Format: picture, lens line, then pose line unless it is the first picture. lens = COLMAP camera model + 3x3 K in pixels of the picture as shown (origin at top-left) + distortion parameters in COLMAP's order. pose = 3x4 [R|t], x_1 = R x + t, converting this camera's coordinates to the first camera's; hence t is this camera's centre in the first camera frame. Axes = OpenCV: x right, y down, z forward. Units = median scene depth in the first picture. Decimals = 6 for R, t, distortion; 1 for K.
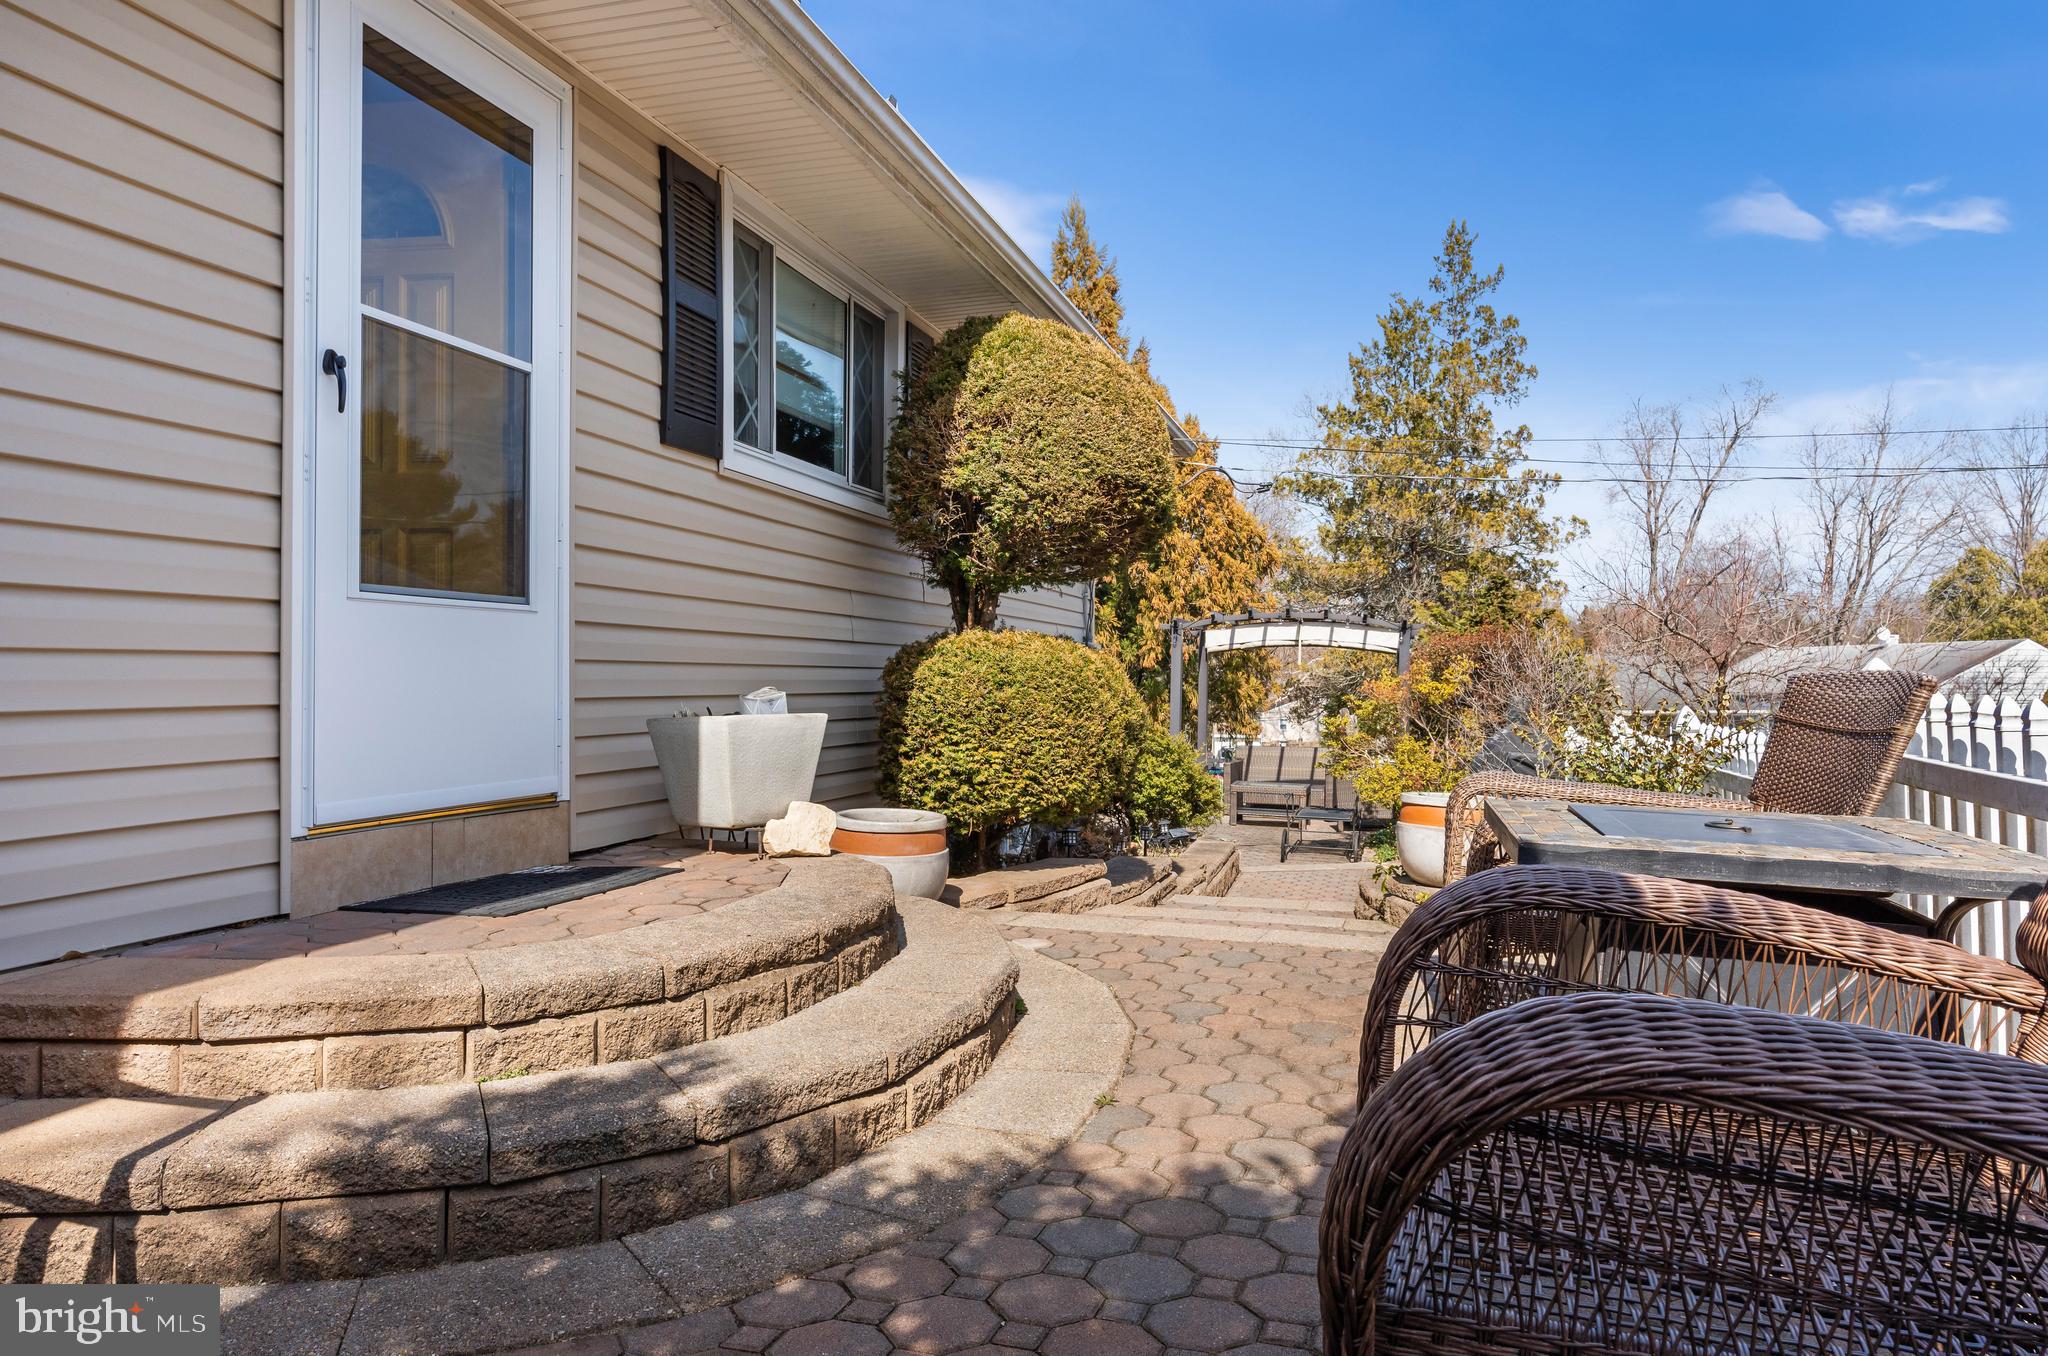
lens RADIAL K [[1341.2, 0, 1023.4], [0, 1341.2, 681.1], [0, 0, 1]] dist [-0.001268, 0.001746]
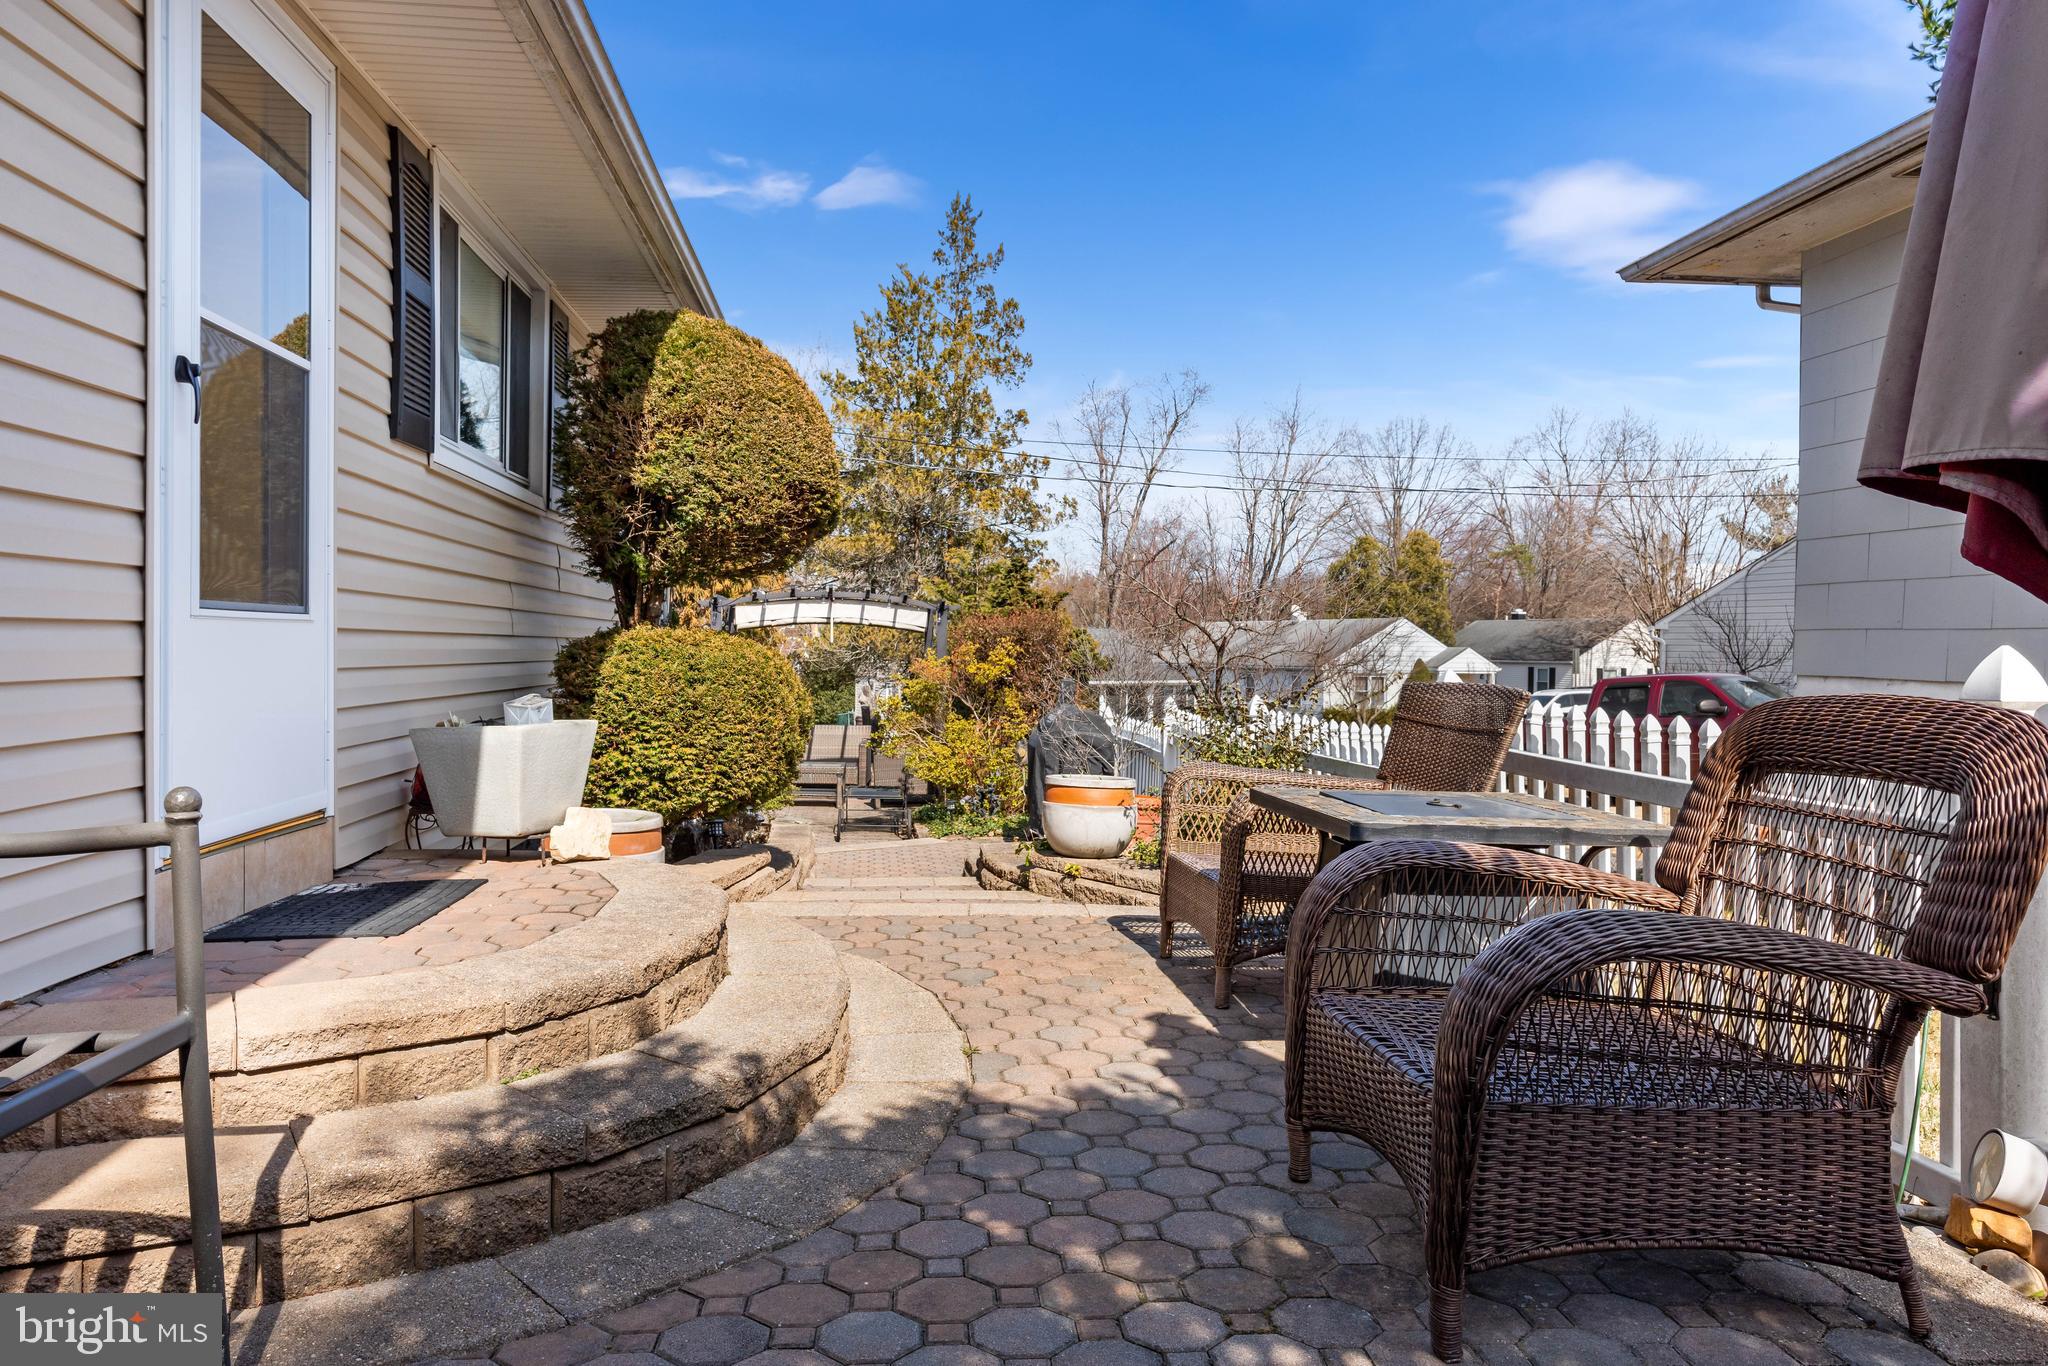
lens RADIAL K [[1437.0, 0, 1026.1], [0, 1437.0, 676.1], [0, 0, 1]] dist [0.007674, -0.002355]
pose [[0.920929, -0.003749, 0.389713, -0.278390], [-0.004351, 0.999792, 0.019901, -0.033085], [-0.389706, -0.020023, 0.920722, -0.137209]]
